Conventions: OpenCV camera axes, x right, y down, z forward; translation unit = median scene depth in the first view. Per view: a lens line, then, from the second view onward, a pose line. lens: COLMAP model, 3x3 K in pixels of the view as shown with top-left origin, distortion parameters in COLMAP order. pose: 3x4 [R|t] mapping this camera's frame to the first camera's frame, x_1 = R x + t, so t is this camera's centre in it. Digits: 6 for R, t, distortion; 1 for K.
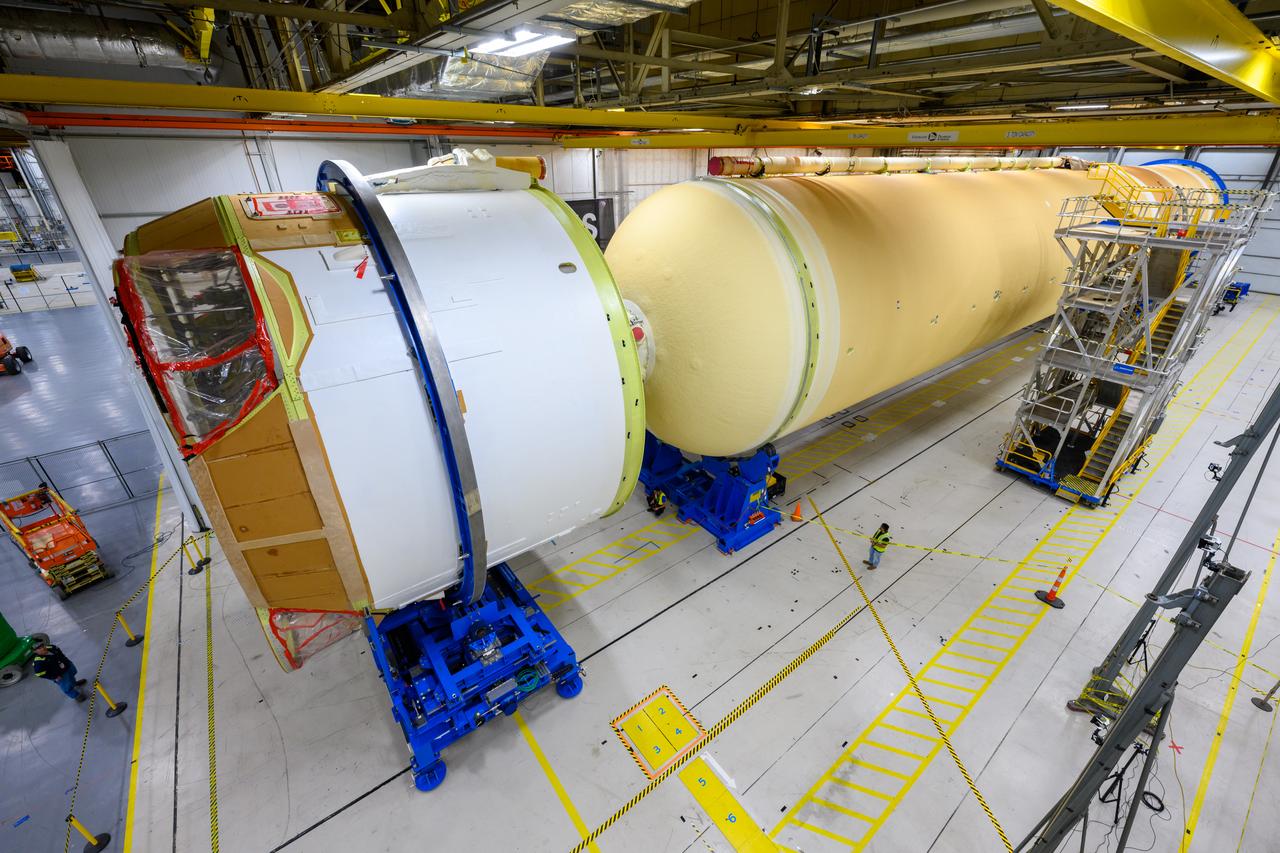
lens RADIAL K [[512.9, 0, 640.0], [0, 512.9, 426.5], [0, 0, 1]] dist [0.000840, -0.000427]
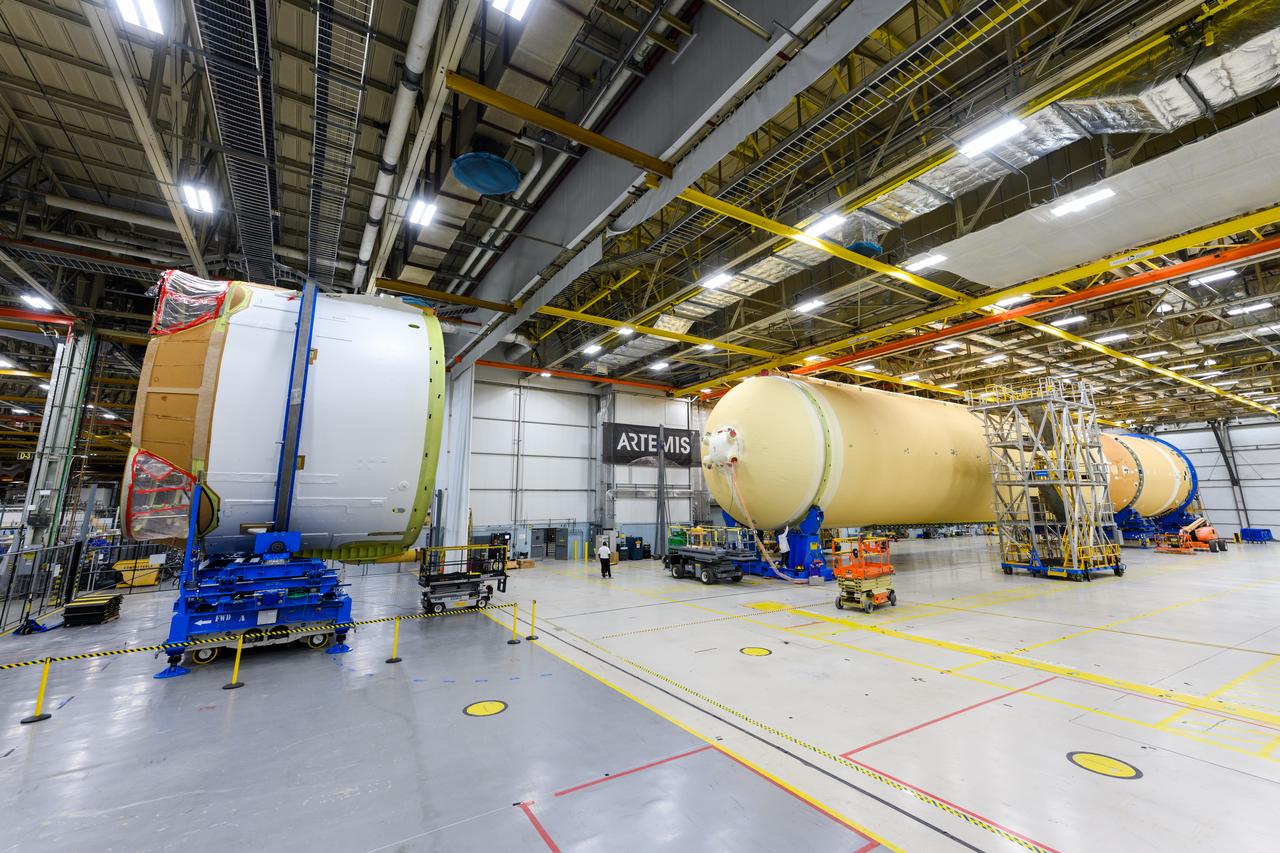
lens RADIAL K [[526.4, 0, 638.5], [0, 526.4, 410.6], [0, 0, 1]] dist [0.026918, 0.000039]
pose [[0.995734, -0.018024, -0.090498, -0.097081], [-0.041300, 0.789972, -0.611750, 0.539214], [0.082517, 0.612878, 0.785858, -0.353397]]
